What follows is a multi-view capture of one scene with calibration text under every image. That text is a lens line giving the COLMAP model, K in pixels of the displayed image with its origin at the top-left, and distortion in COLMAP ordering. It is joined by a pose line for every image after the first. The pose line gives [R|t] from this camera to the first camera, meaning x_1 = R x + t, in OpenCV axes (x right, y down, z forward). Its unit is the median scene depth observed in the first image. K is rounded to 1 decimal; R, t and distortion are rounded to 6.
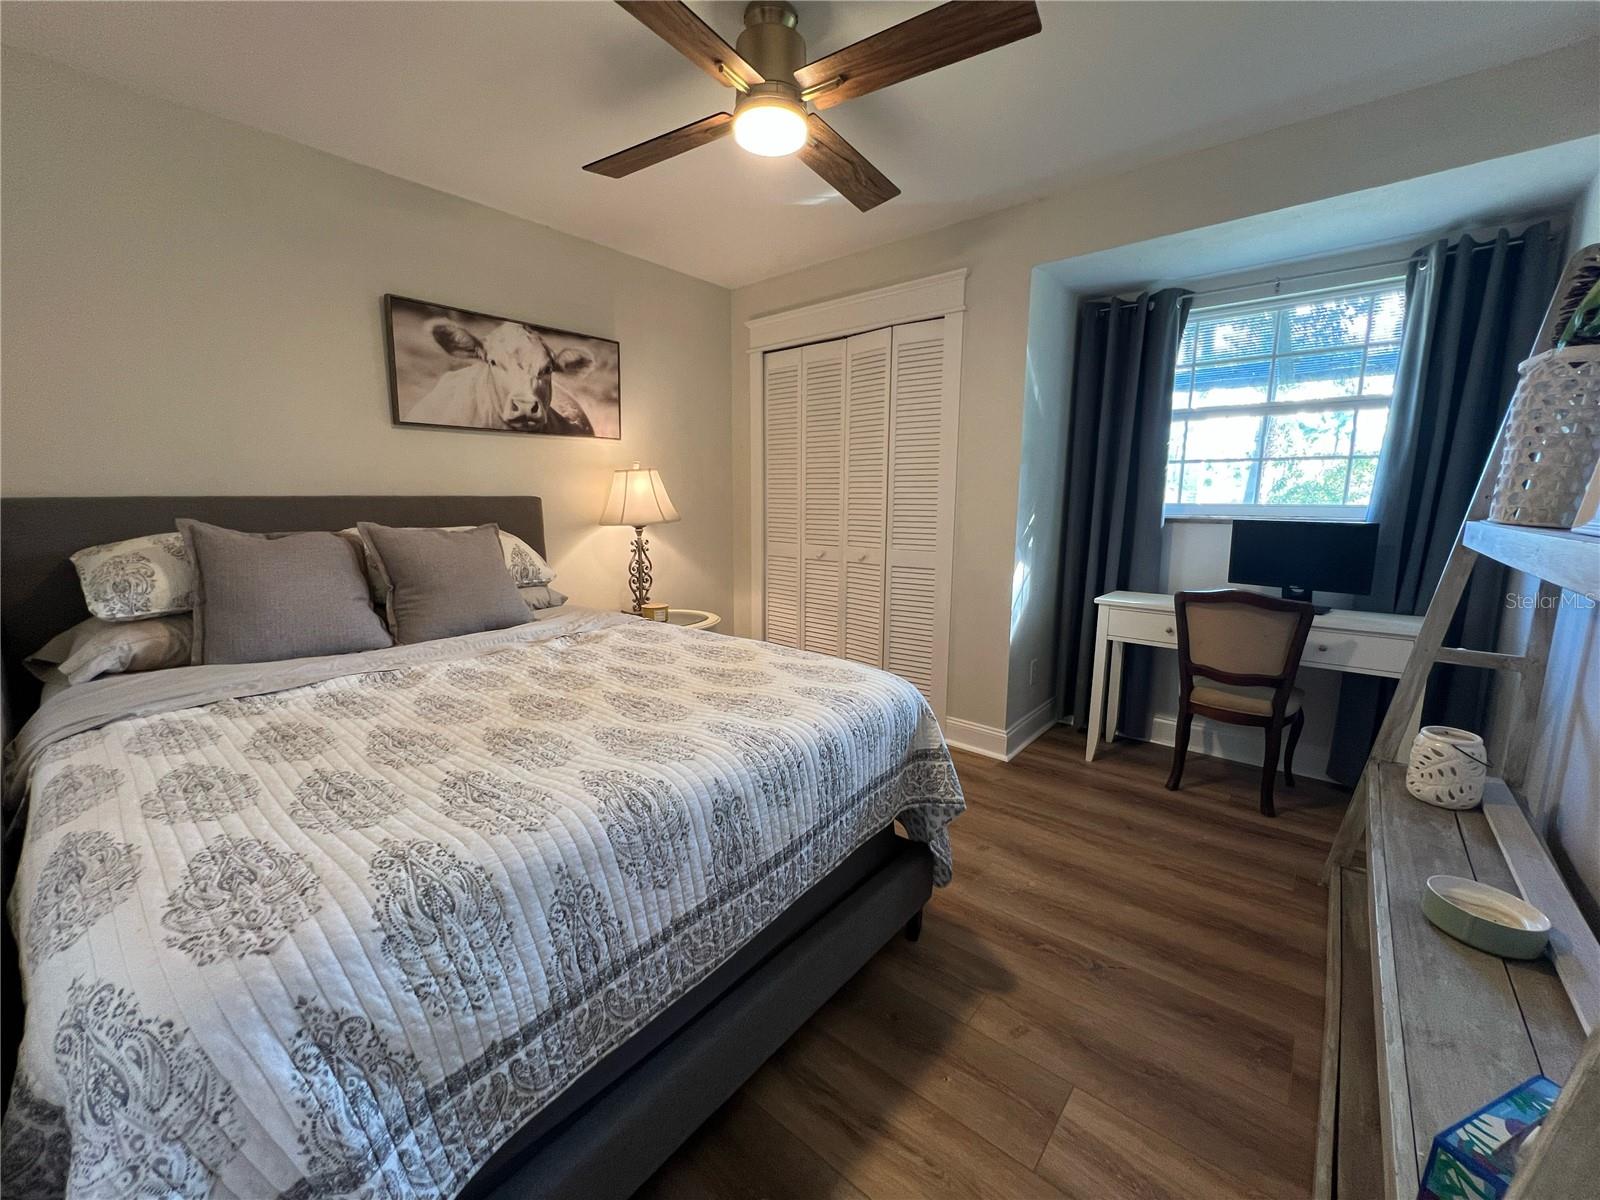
lens RADIAL K [[640.5, 0, 799.3], [0, 640.5, 597.0], [0, 0, 1]] dist [-0.001723, 0.000019]
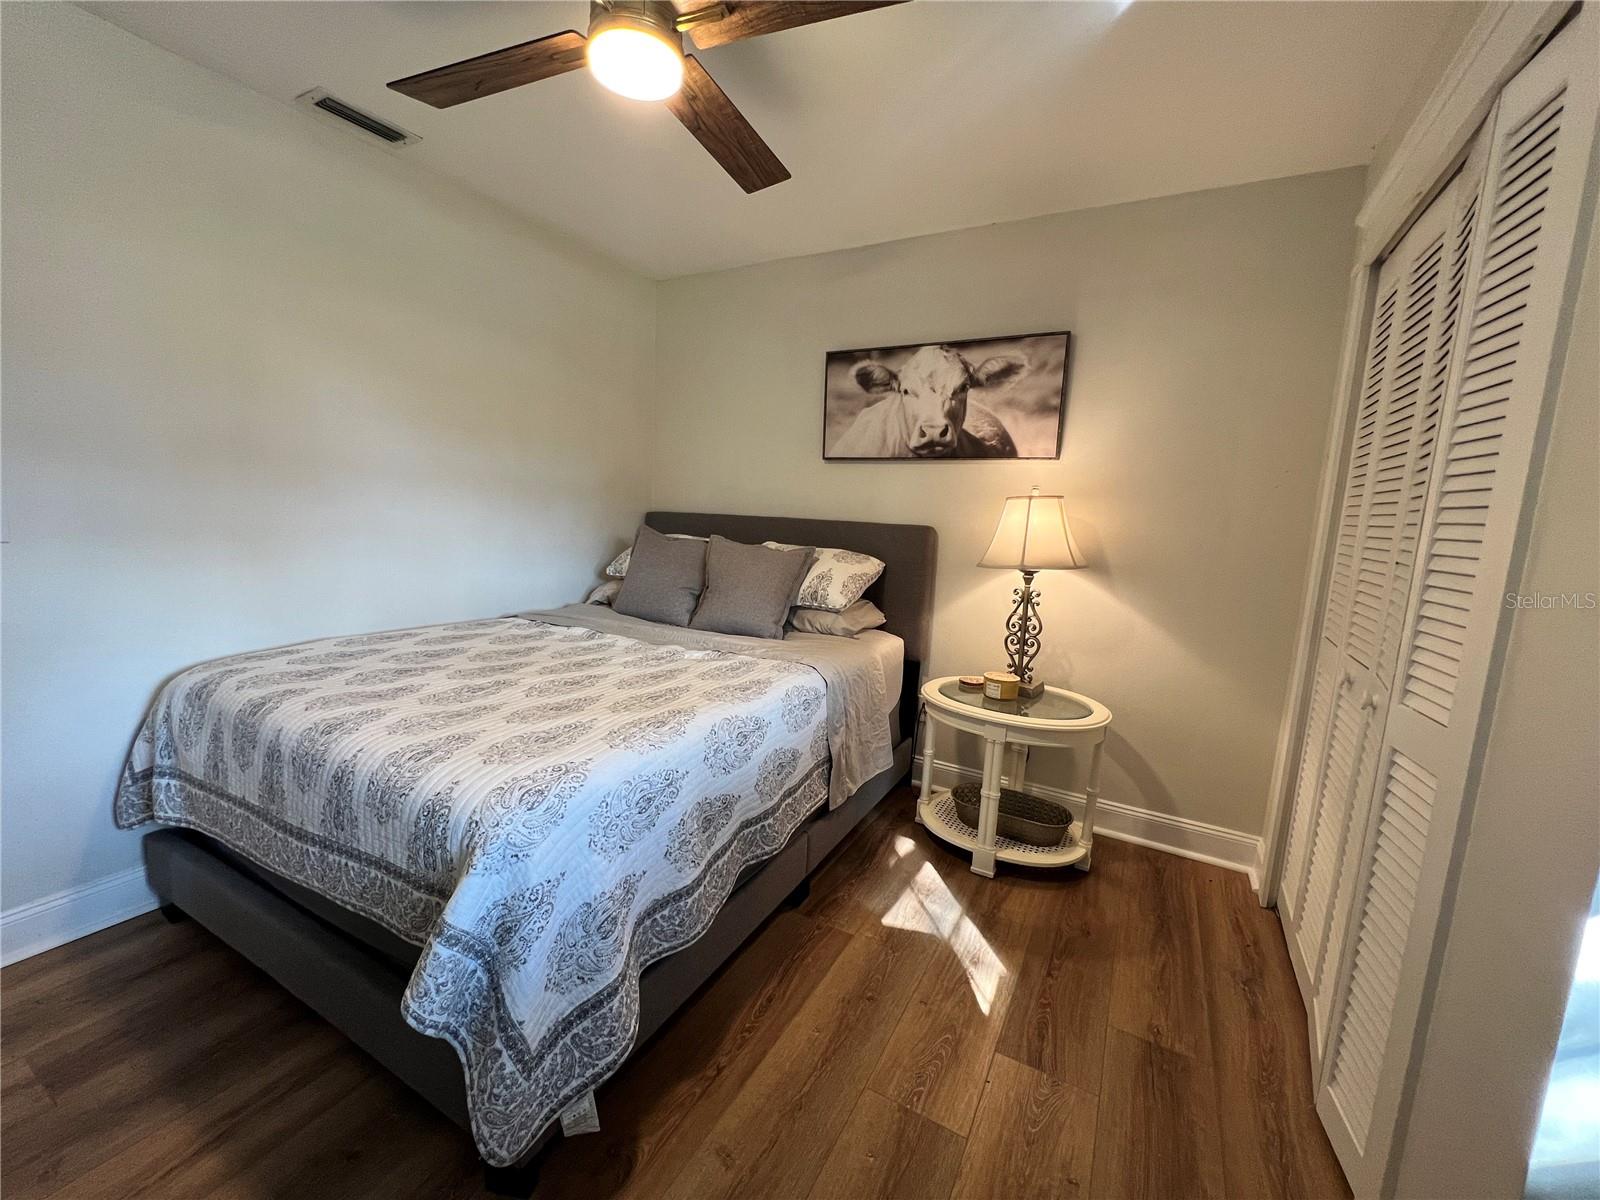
lens RADIAL K [[641.1, 0, 800.0], [0, 641.1, 600.0], [0, 0, 1]] dist [-0.002647, 0.000030]
pose [[0.191384, 0.145775, -0.970630, 0.486766], [-0.199281, 0.974083, 0.107000, -0.116619], [0.961072, 0.172950, 0.215474, 0.646462]]
